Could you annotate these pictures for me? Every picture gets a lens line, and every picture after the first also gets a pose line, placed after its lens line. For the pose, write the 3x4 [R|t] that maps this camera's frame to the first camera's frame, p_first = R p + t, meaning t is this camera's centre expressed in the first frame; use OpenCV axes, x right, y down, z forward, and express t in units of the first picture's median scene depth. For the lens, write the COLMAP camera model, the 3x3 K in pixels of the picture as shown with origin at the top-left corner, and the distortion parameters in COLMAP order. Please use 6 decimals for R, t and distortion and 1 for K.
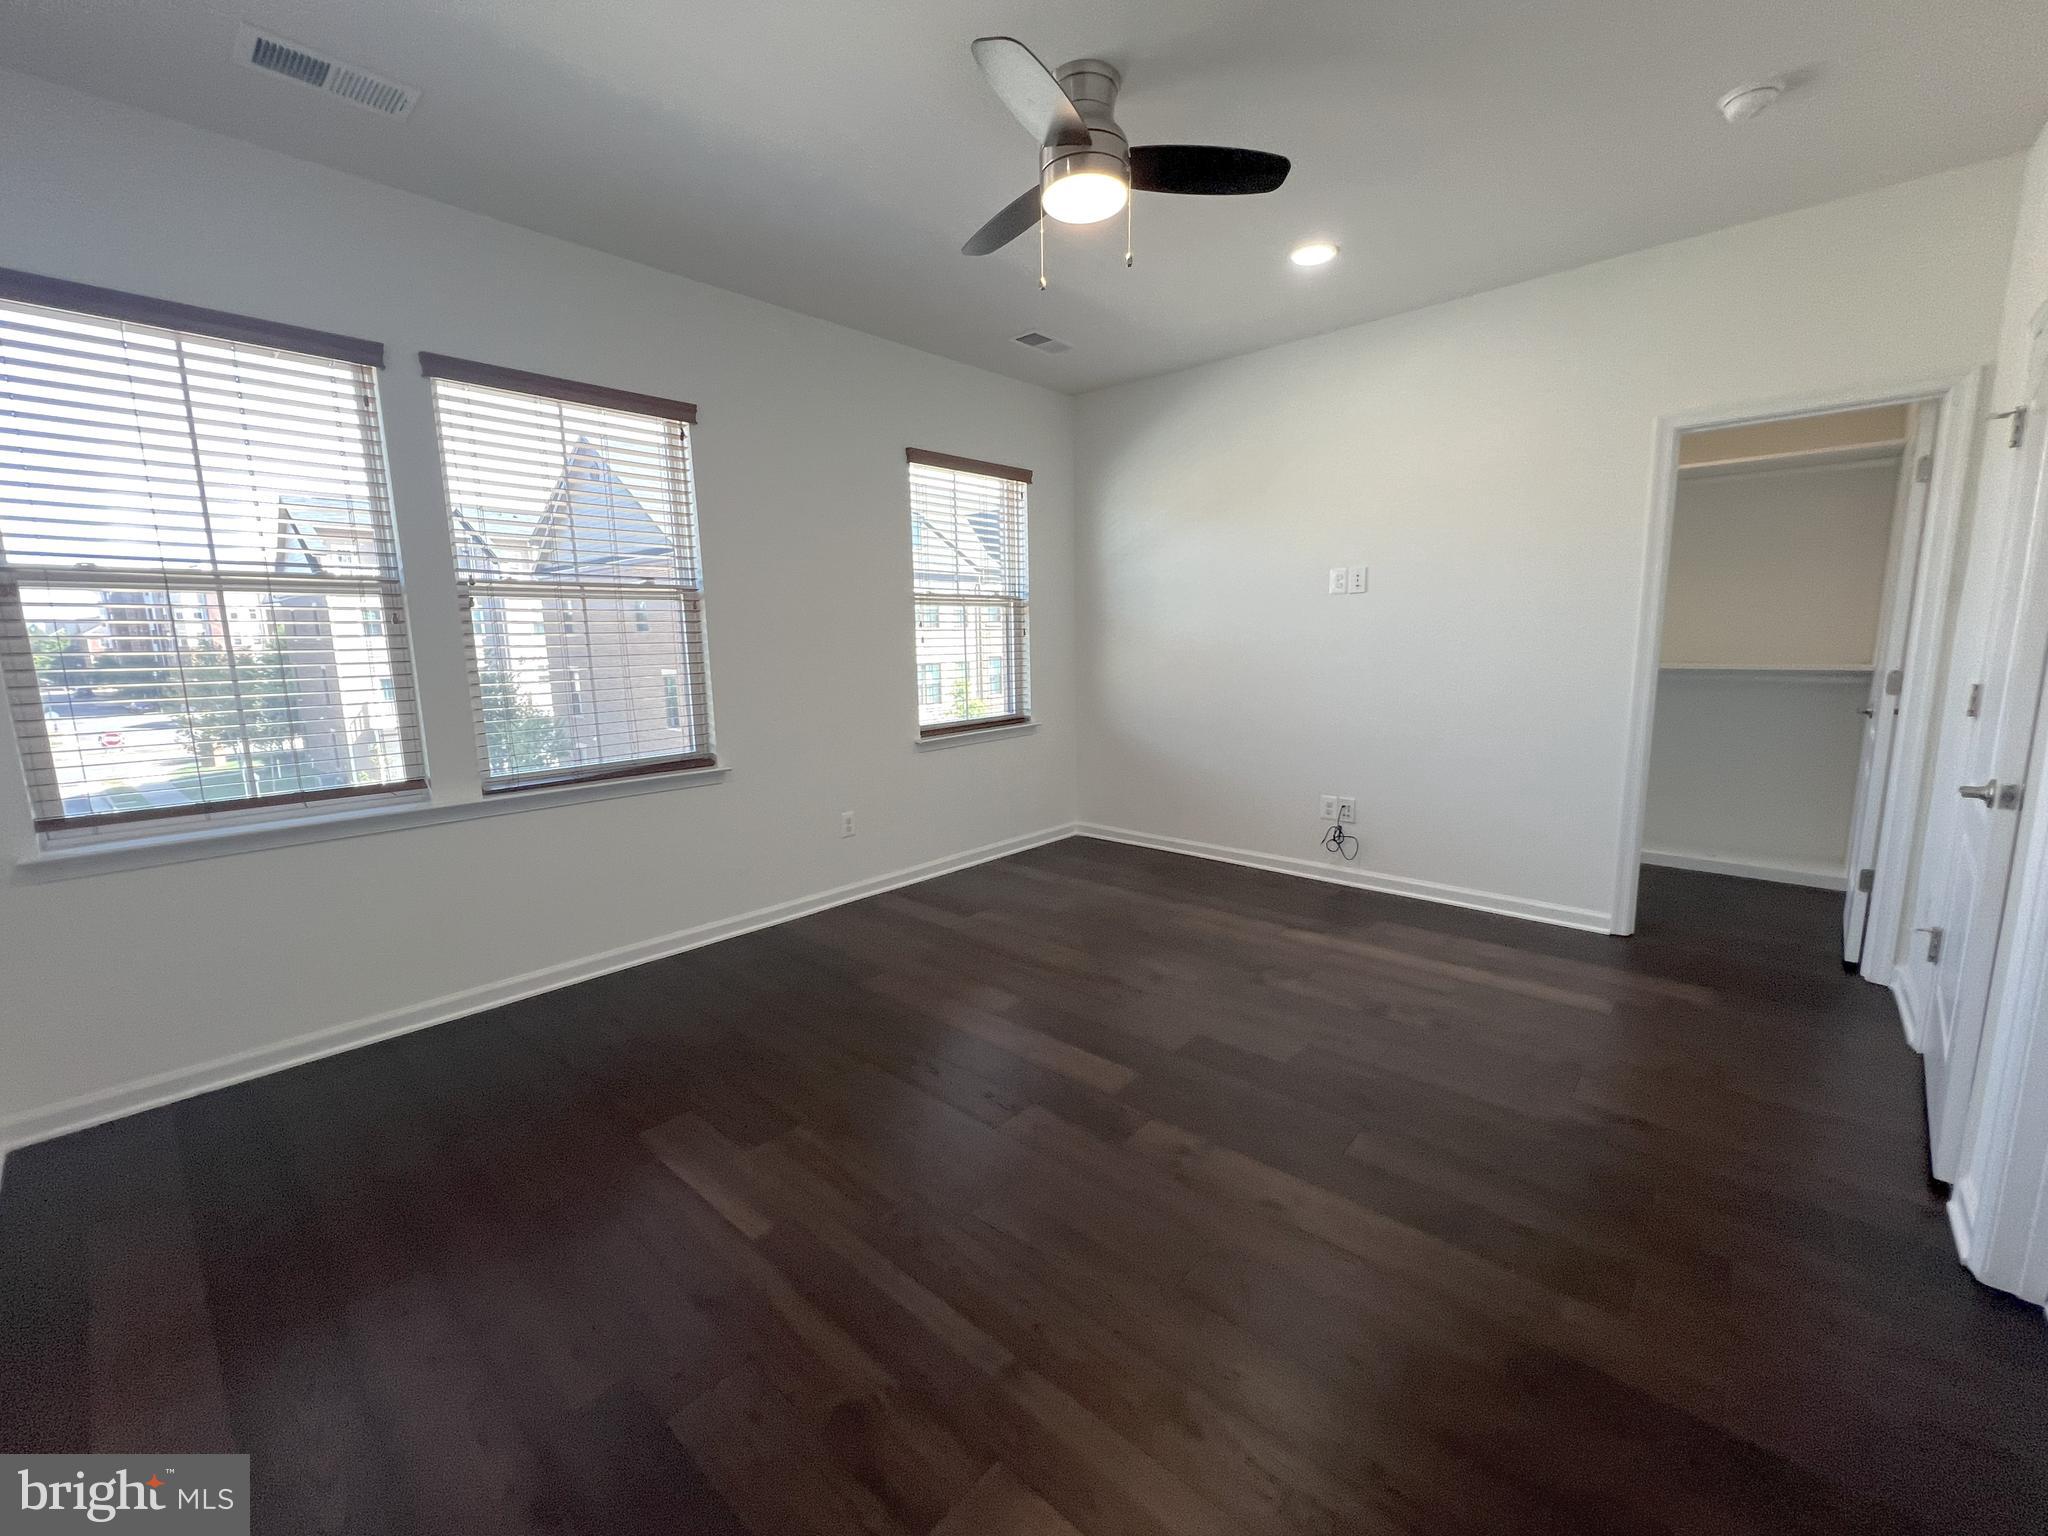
lens RADIAL K [[836.9, 0, 1031.2], [0, 836.9, 773.8], [0, 0, 1]] dist [0.000916, 0.000342]
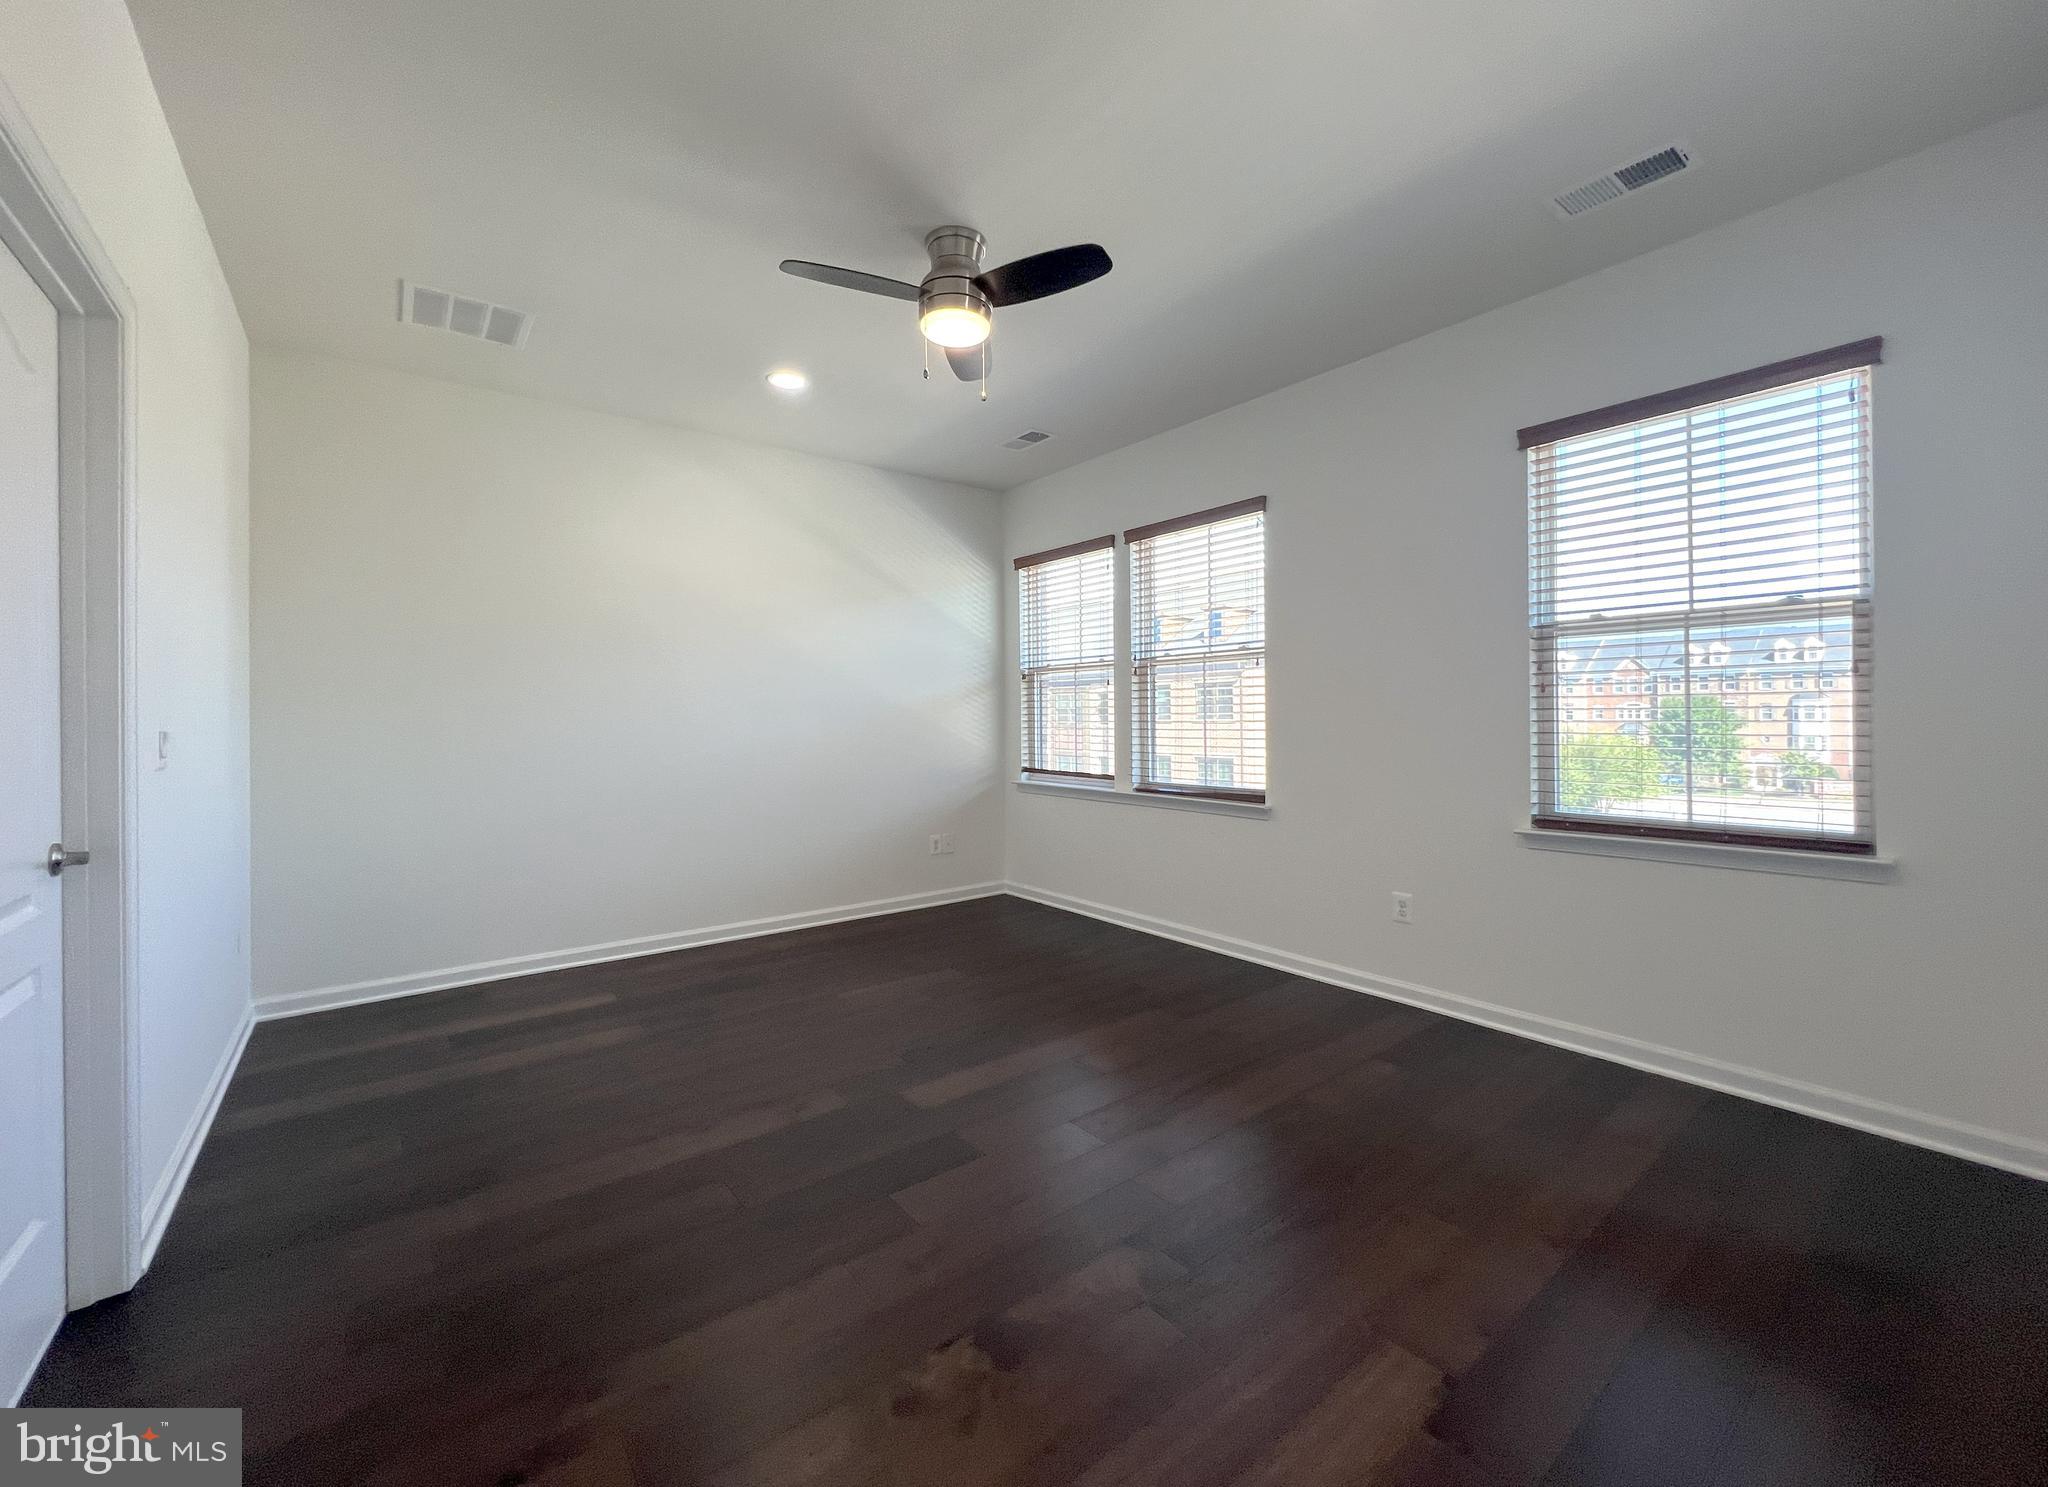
lens RADIAL K [[842.4, 0, 1015.1], [0, 842.4, 725.6], [0, 0, 1]] dist [-0.000646, -0.000078]
pose [[-0.190520, 0.052638, -0.980271, 0.576676], [-0.124623, 0.989185, 0.077337, -0.116624], [0.973741, 0.136899, -0.181900, 0.633955]]
